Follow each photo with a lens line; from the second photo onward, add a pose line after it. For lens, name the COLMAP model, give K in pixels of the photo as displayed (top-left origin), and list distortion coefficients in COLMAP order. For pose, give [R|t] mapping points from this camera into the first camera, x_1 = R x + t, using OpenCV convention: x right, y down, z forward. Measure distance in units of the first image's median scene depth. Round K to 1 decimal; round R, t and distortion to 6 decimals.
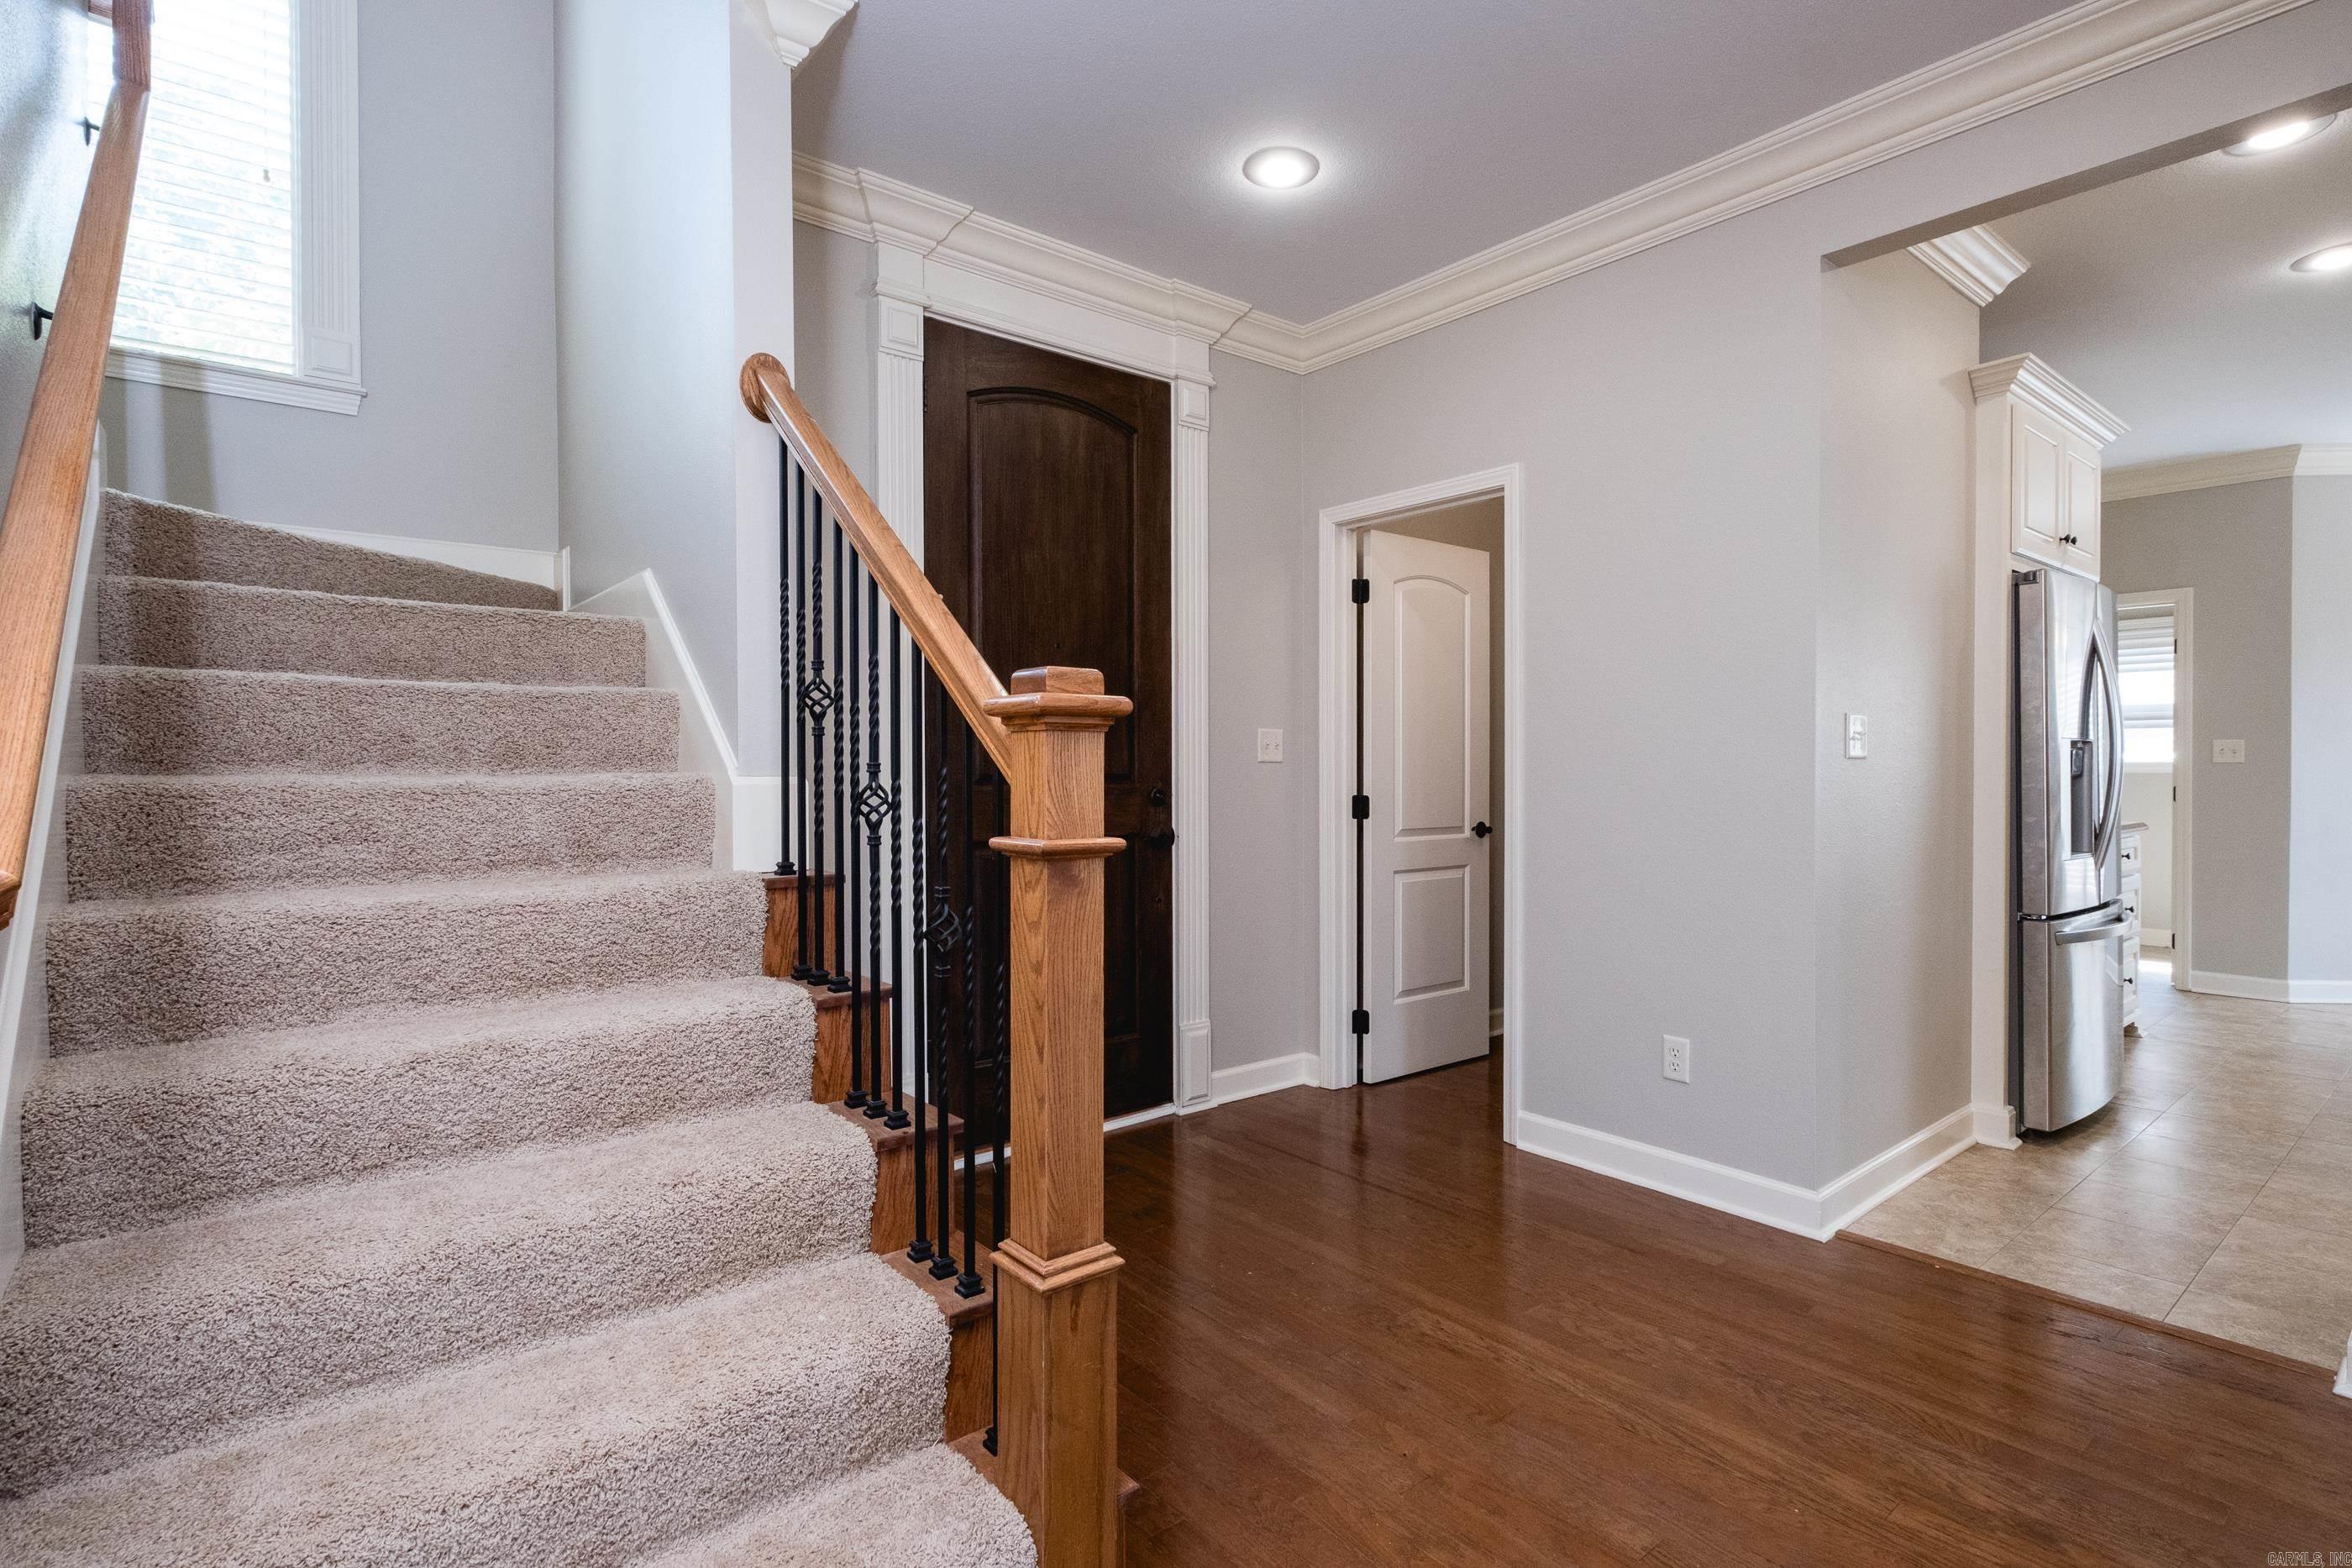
lens RADIAL K [[1157.0, 0, 1177.4], [0, 1157.0, 781.9], [0, 0, 1]] dist [-0.001885, -0.000210]
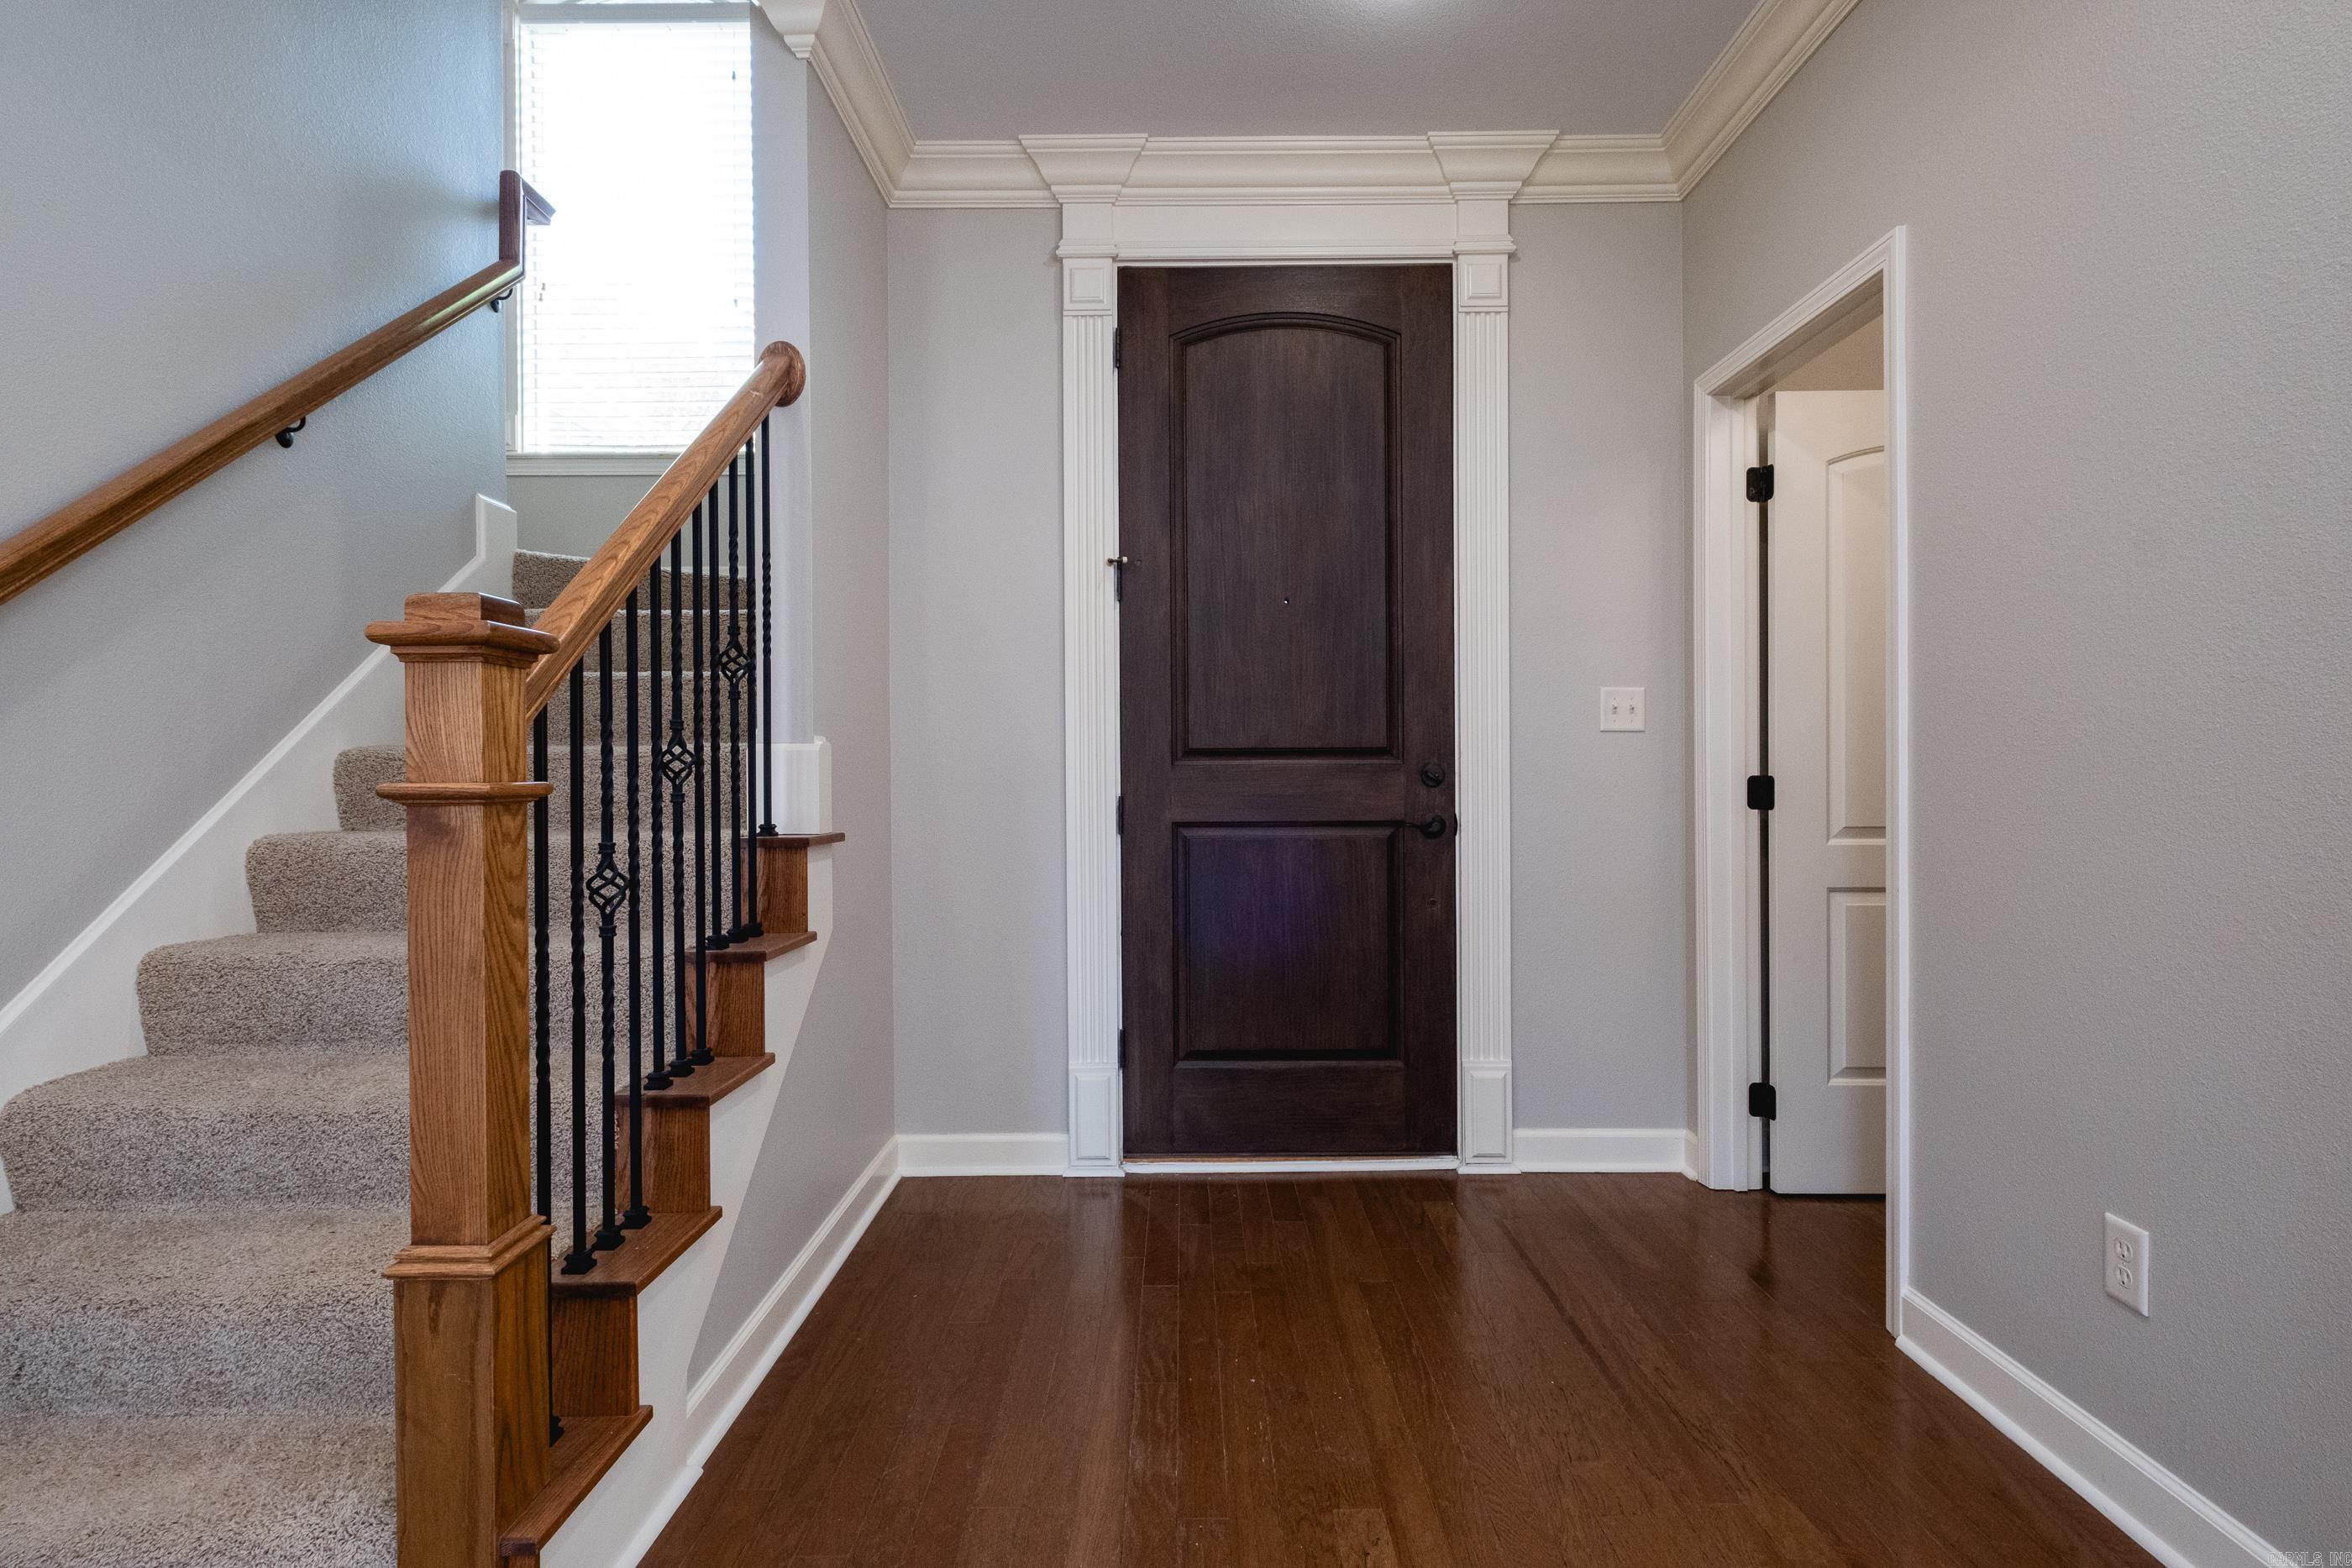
lens RADIAL K [[1132.1, 0, 1176.2], [0, 1132.1, 782.3], [0, 0, 1]] dist [-0.001122, -0.000526]
pose [[0.764955, 0.000708, -0.644084, 0.355694], [-0.002484, 0.999995, -0.001851, 0.019280], [0.644079, 0.003016, 0.764953, 0.271809]]
